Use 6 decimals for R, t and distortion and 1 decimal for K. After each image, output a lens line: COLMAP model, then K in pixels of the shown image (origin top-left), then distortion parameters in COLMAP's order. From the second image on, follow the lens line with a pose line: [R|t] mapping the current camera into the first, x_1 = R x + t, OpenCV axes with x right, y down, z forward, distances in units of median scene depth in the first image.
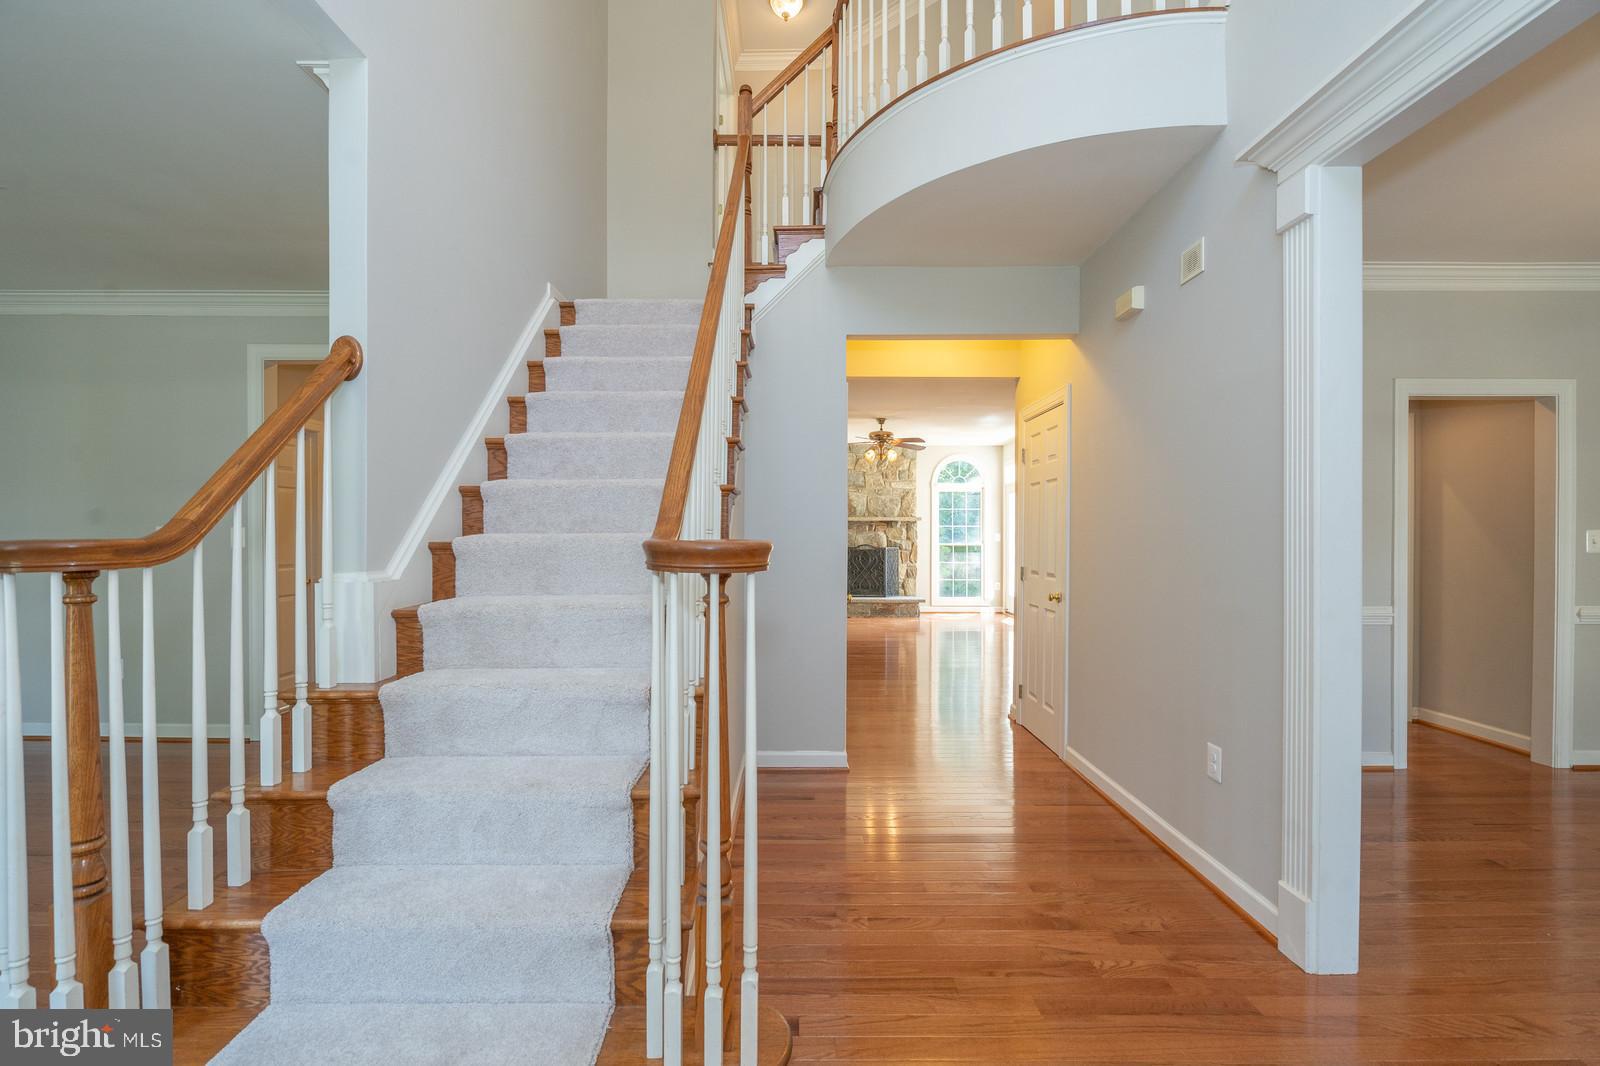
lens RADIAL K [[720.8, 0, 804.0], [0, 720.8, 542.9], [0, 0, 1]] dist [-0.019425, 0.004042]
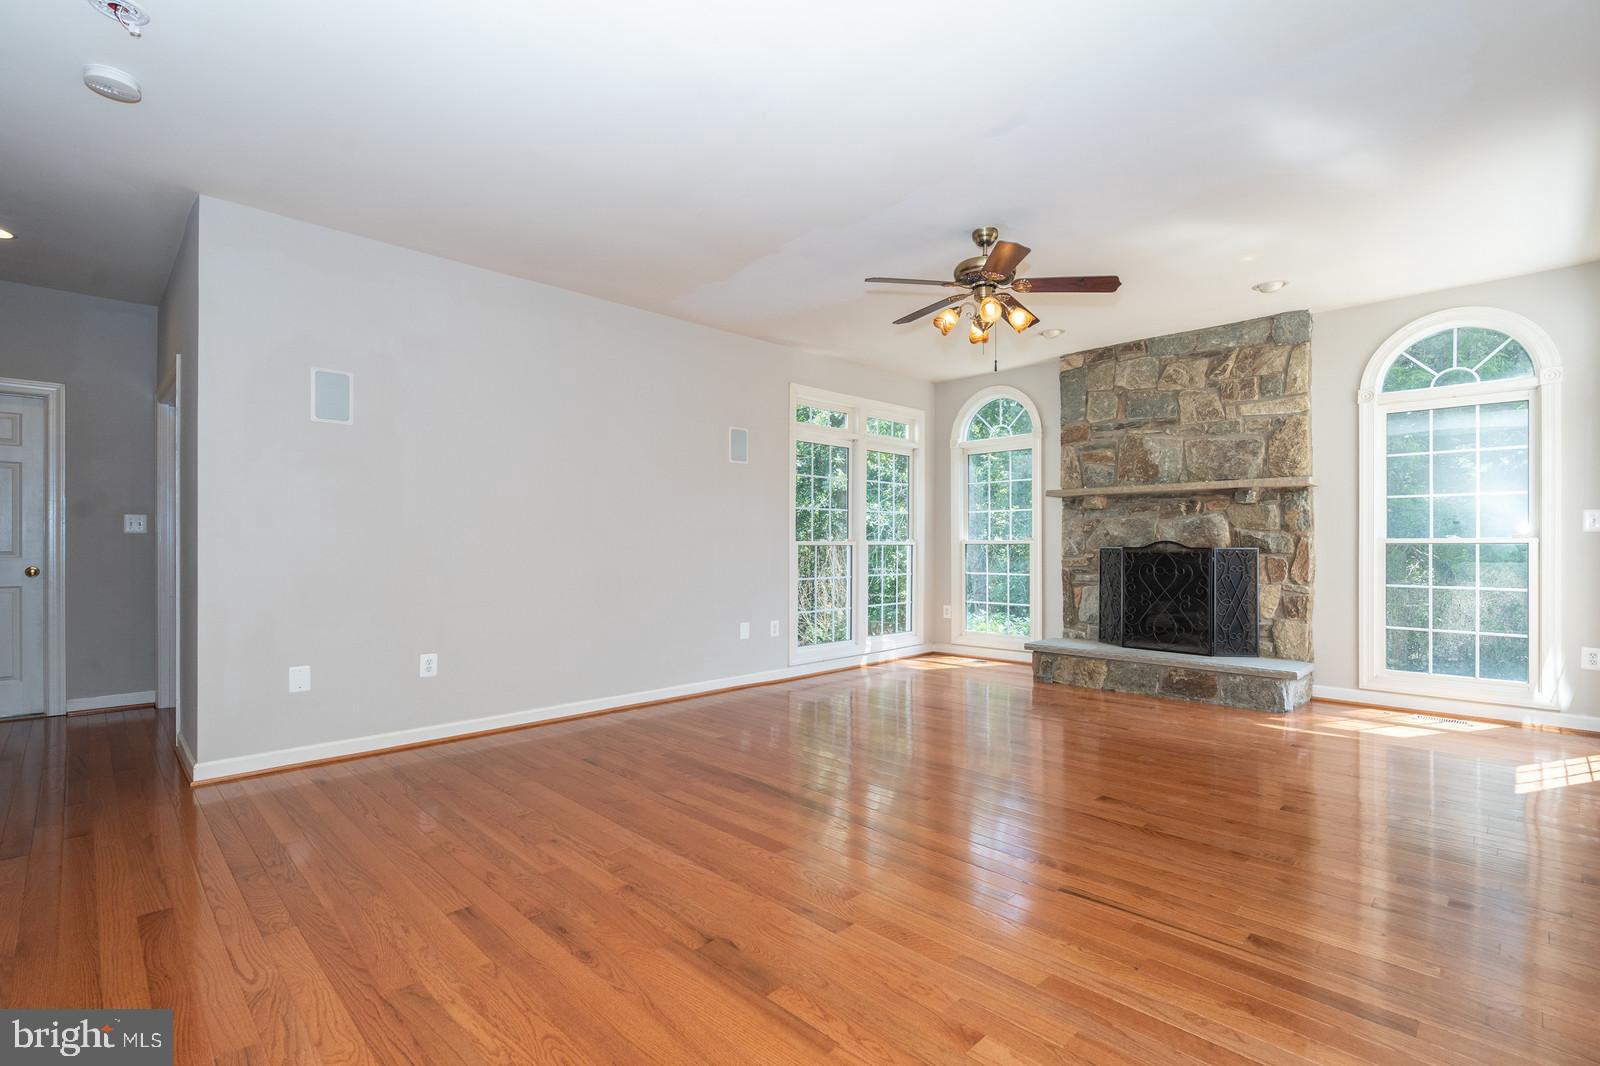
lens RADIAL K [[720.8, 0, 789.3], [0, 720.8, 542.6], [0, 0, 1]] dist [-0.019425, 0.004042]
pose [[0.704249, 0.003129, -0.709946, 0.241216], [-0.004384, 0.999990, 0.000058, 0.004516], [0.709940, 0.003072, 0.704256, 0.479680]]
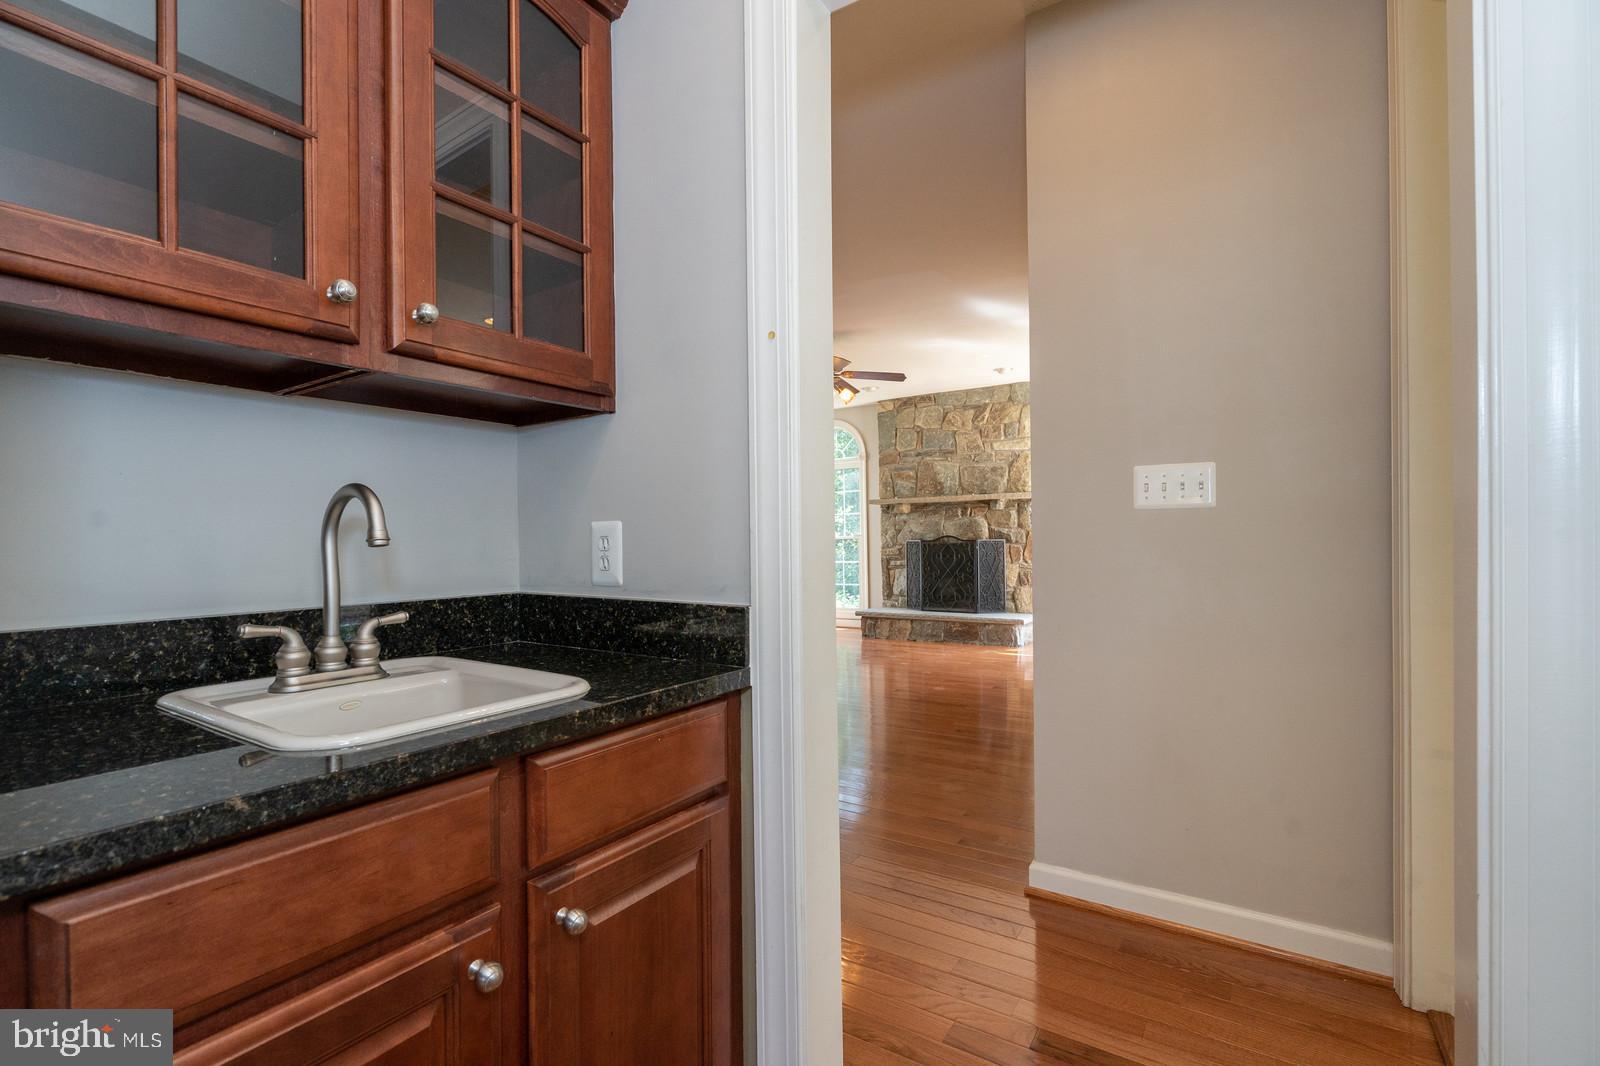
lens RADIAL K [[720.8, 0, 796.8], [0, 720.8, 537.9], [0, 0, 1]] dist [-0.019425, 0.004042]
pose [[0.846256, -0.010431, -0.532674, 0.322512], [0.012472, 0.999922, 0.000233, 0.002515], [0.532630, -0.006841, 0.846321, 0.334203]]
